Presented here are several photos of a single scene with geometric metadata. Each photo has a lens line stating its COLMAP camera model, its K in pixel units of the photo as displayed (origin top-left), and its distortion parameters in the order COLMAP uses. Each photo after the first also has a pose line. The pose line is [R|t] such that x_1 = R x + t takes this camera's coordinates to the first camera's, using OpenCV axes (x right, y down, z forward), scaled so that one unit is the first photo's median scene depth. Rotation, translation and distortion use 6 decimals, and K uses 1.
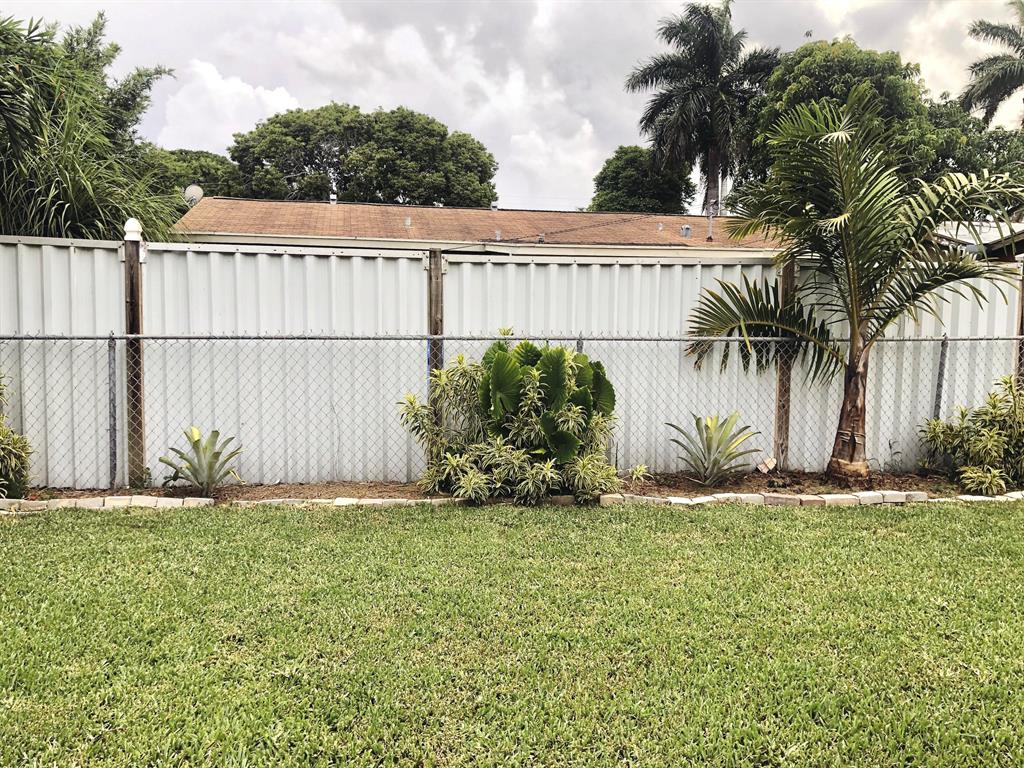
lens RADIAL K [[823.0, 0, 512.0], [0, 823.0, 384.0], [0, 0, 1]] dist [-0.010898, -0.013838]
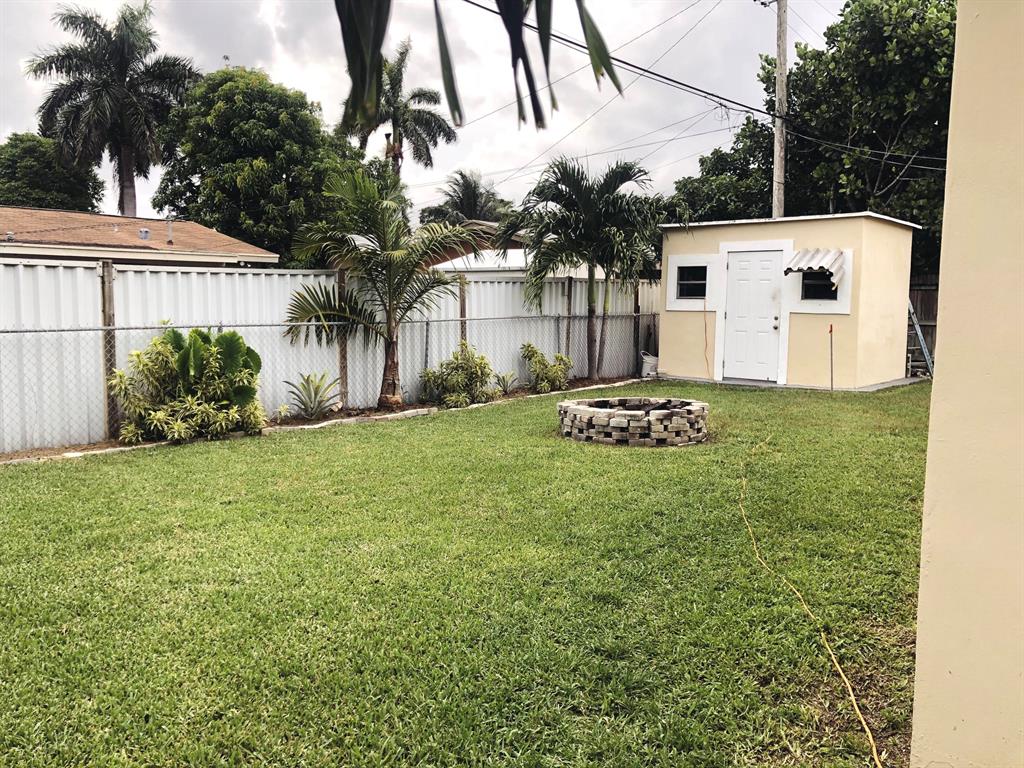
lens RADIAL K [[823.0, 0, 512.0], [0, 823.0, 384.0], [0, 0, 1]] dist [-0.010898, -0.013838]
pose [[0.751298, -0.072633, 0.655955, -0.469383], [0.070023, 0.997088, 0.030205, 0.036244], [-0.656238, 0.023239, 0.754196, -0.388837]]
